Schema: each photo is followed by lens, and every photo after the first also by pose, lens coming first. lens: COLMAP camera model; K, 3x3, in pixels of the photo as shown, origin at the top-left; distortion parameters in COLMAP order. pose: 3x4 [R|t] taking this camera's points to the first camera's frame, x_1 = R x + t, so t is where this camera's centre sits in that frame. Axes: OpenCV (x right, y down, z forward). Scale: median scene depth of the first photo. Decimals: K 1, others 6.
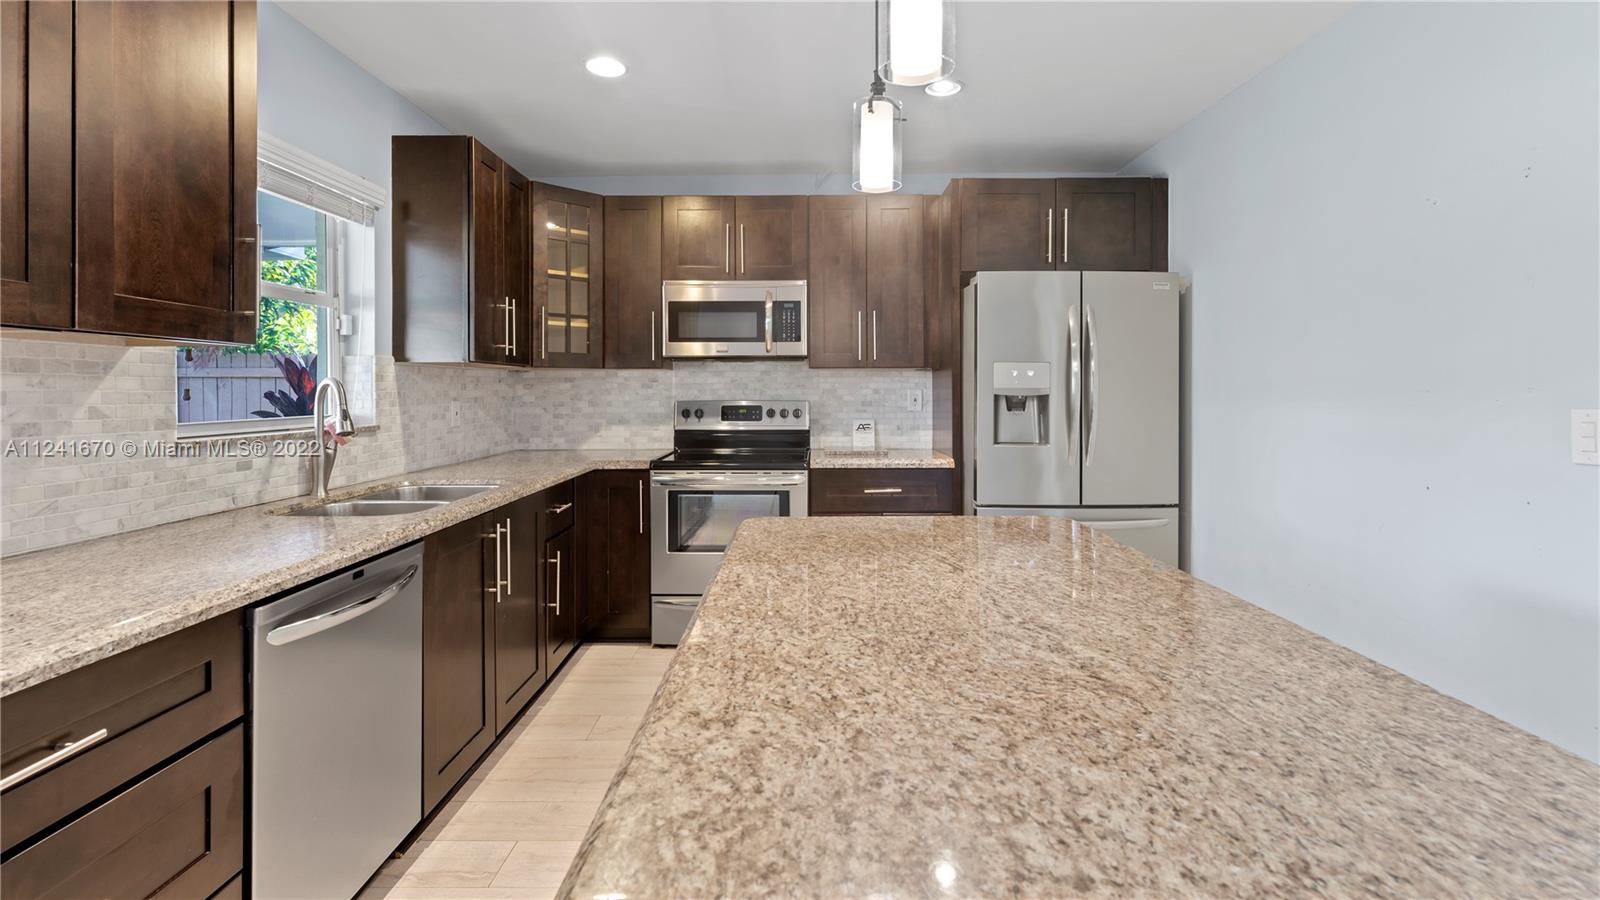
lens RADIAL K [[726.2, 0, 800.1], [0, 726.2, 383.5], [0, 0, 1]] dist [-0.000447, -0.000338]
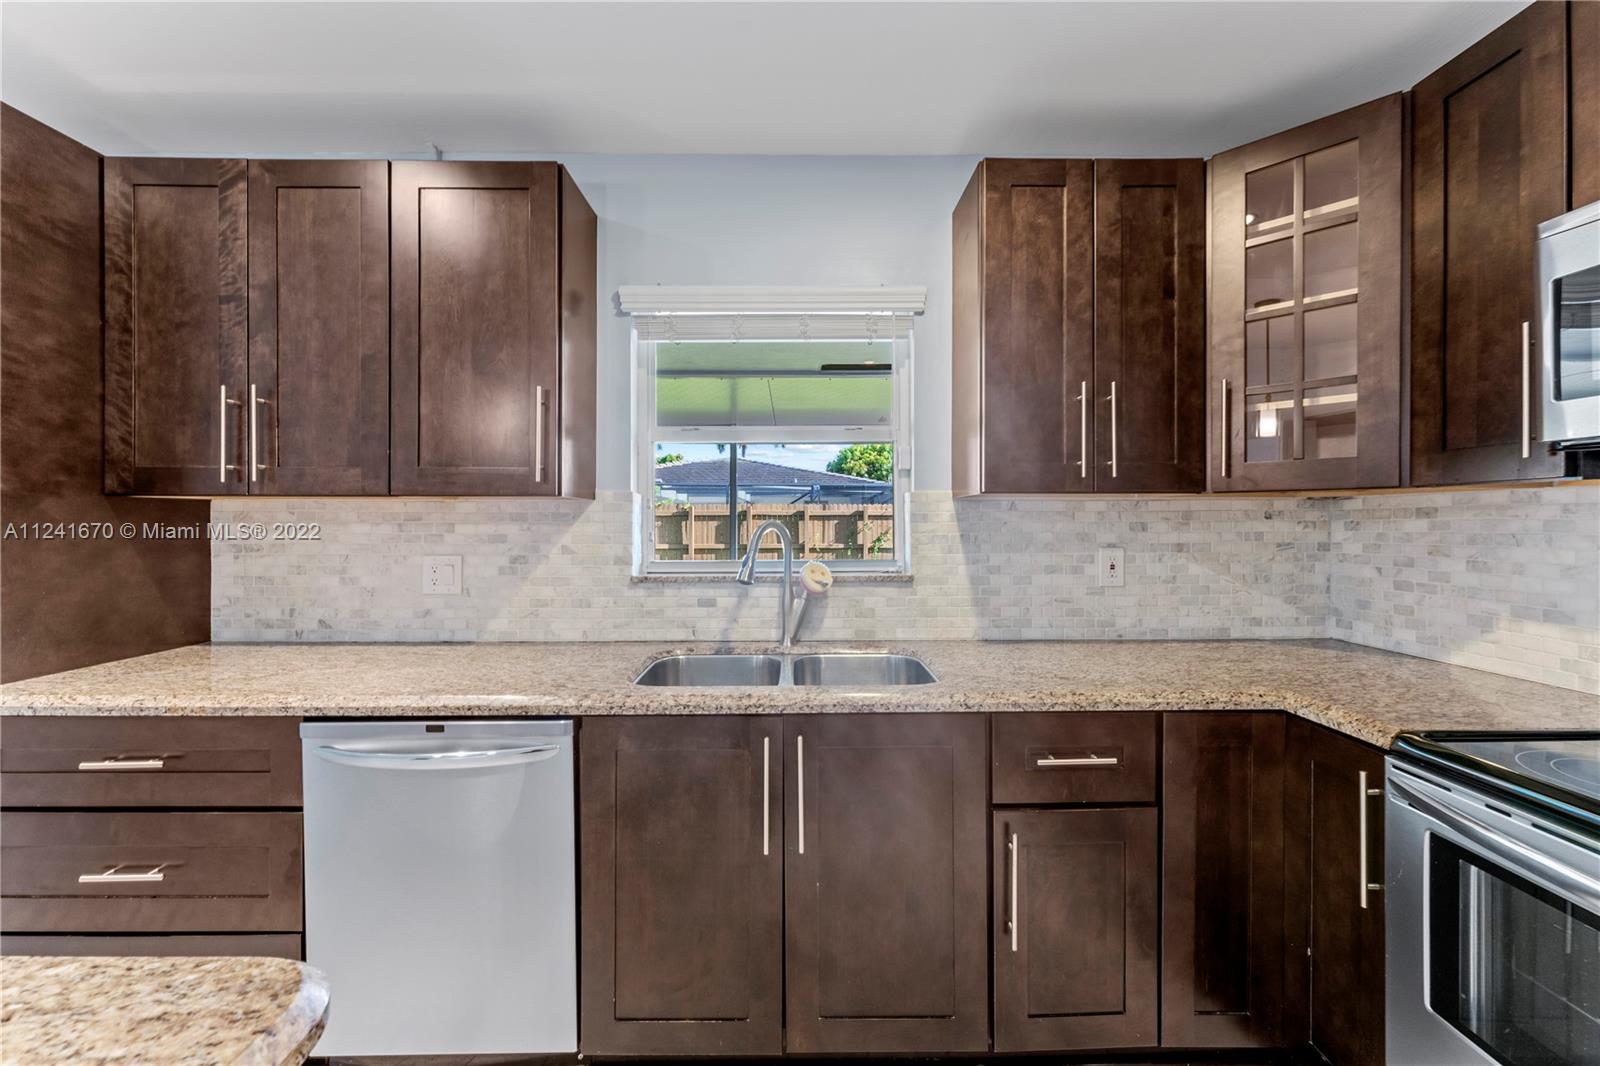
lens RADIAL K [[648.7, 0, 800.3], [0, 648.7, 522.5], [0, 0, 1]] dist [0.002588, 0.000055]
pose [[0.014183, 0.004235, -0.999890, 0.119298], [0.010774, 0.999932, 0.004388, -0.005522], [0.999841, -0.010835, 0.014137, 0.652291]]
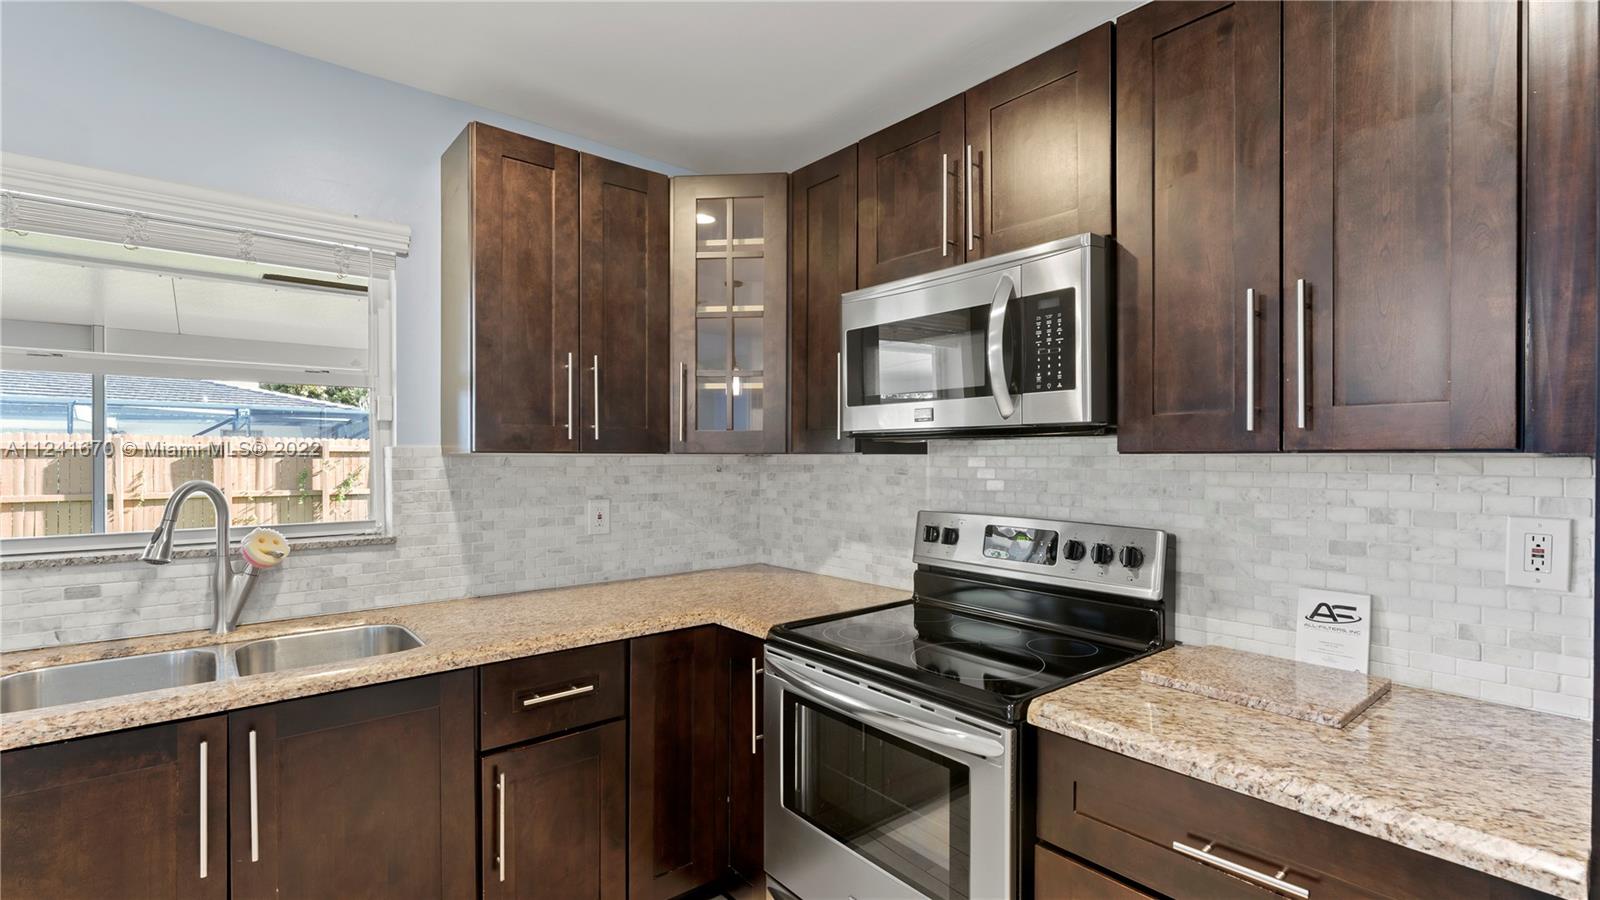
lens RADIAL K [[719.1, 0, 803.3], [0, 719.1, 462.1], [0, 0, 1]] dist [-0.000299, -0.000203]
pose [[0.646463, 0.010027, -0.762879, 0.211571], [0.003819, 0.999859, 0.016378, -0.024492], [0.762936, -0.013501, 0.646333, 0.634795]]
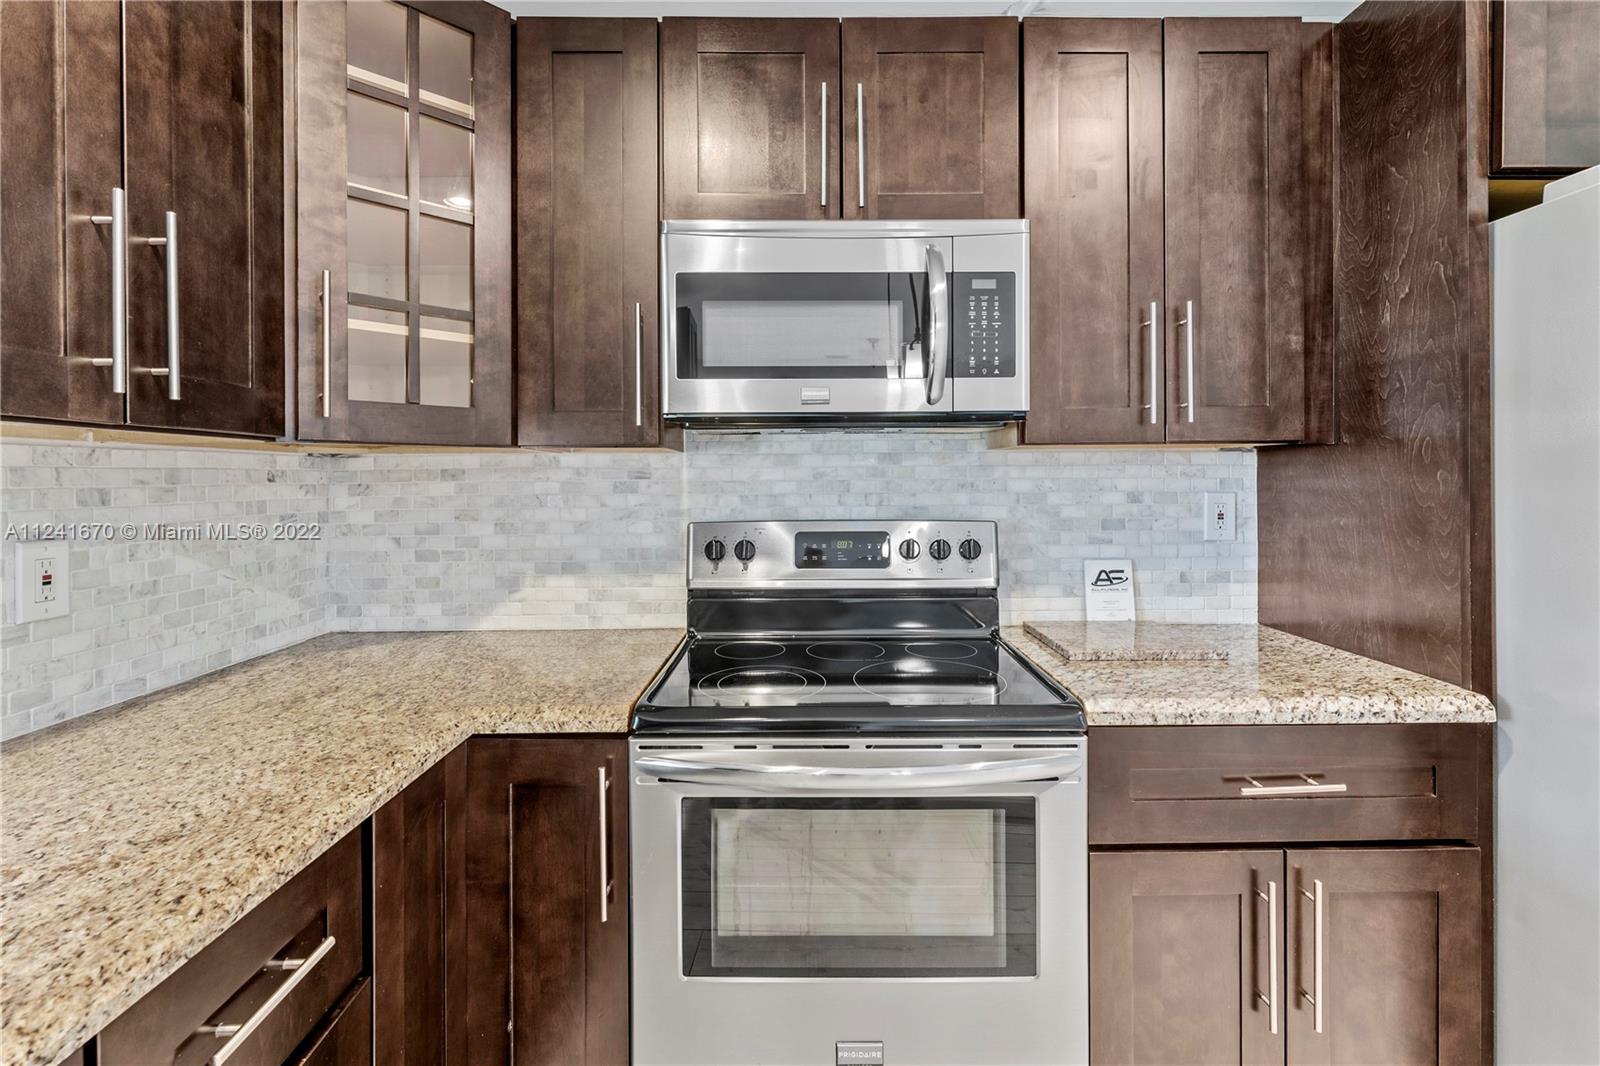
lens RADIAL K [[731.4, 0, 802.1], [0, 731.4, 478.6], [0, 0, 1]] dist [0.000064, -0.000104]
pose [[0.999889, -0.003916, 0.014358, -0.121550], [0.003795, 0.999957, 0.008428, -0.006284], [-0.014390, -0.008372, 0.999861, 0.613731]]
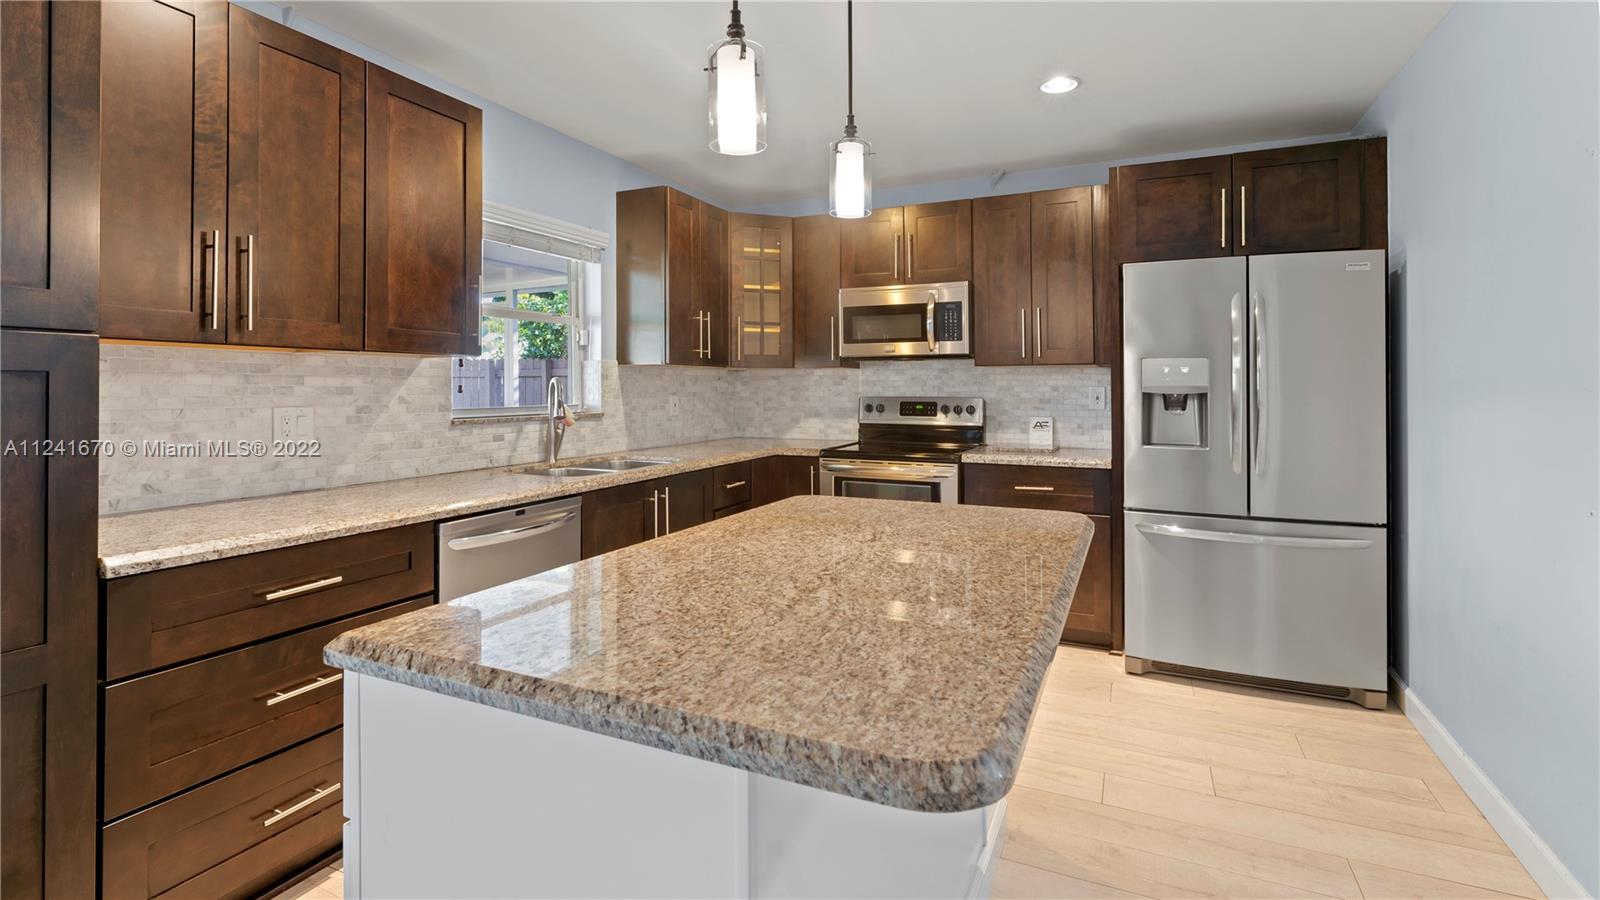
lens RADIAL K [[730.0, 0, 802.2], [0, 730.0, 377.4], [0, 0, 1]] dist [0.000087, -0.000445]
pose [[0.909723, -0.002848, -0.415206, 0.228506], [0.001180, 0.999990, -0.004275, -0.000900], [0.415214, 0.003399, 0.909718, -0.045122]]
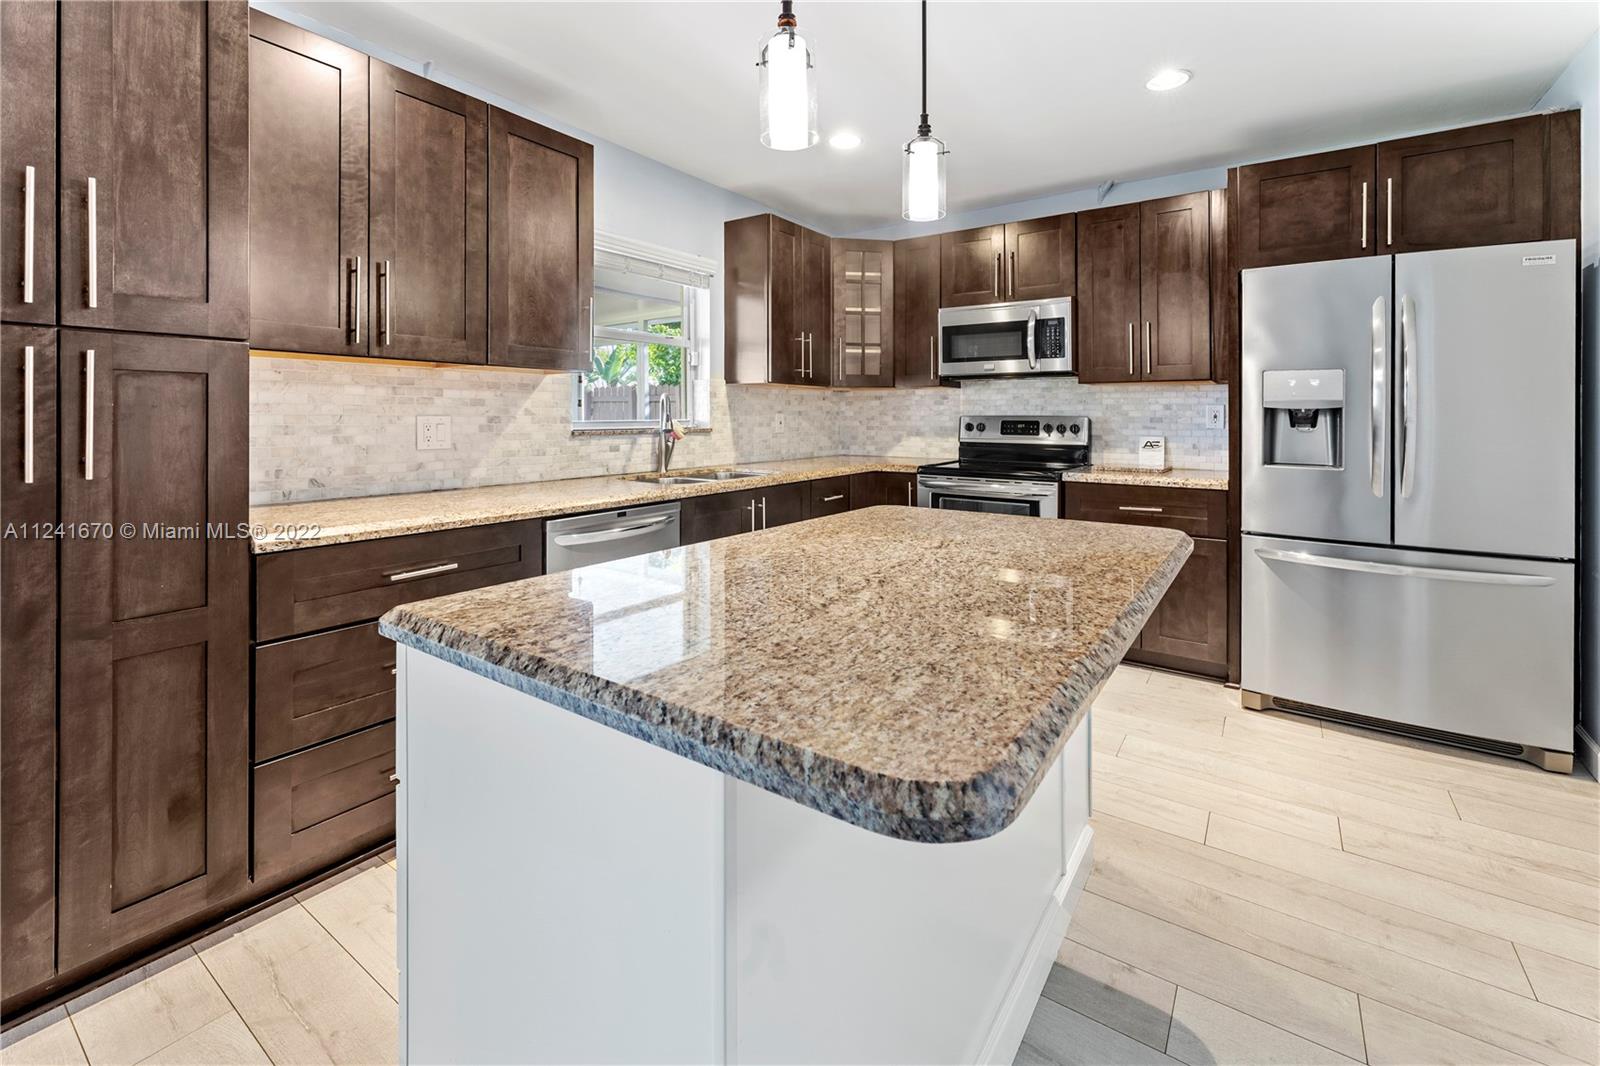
lens RADIAL K [[682.3, 0, 799.7], [0, 682.3, 412.6], [0, 0, 1]] dist [0.000961, 0.000011]
pose [[0.821384, 0.003296, -0.570366, 0.244609], [-0.000341, 0.999986, 0.005287, 0.014995], [0.570375, -0.004149, 0.821374, 0.001144]]
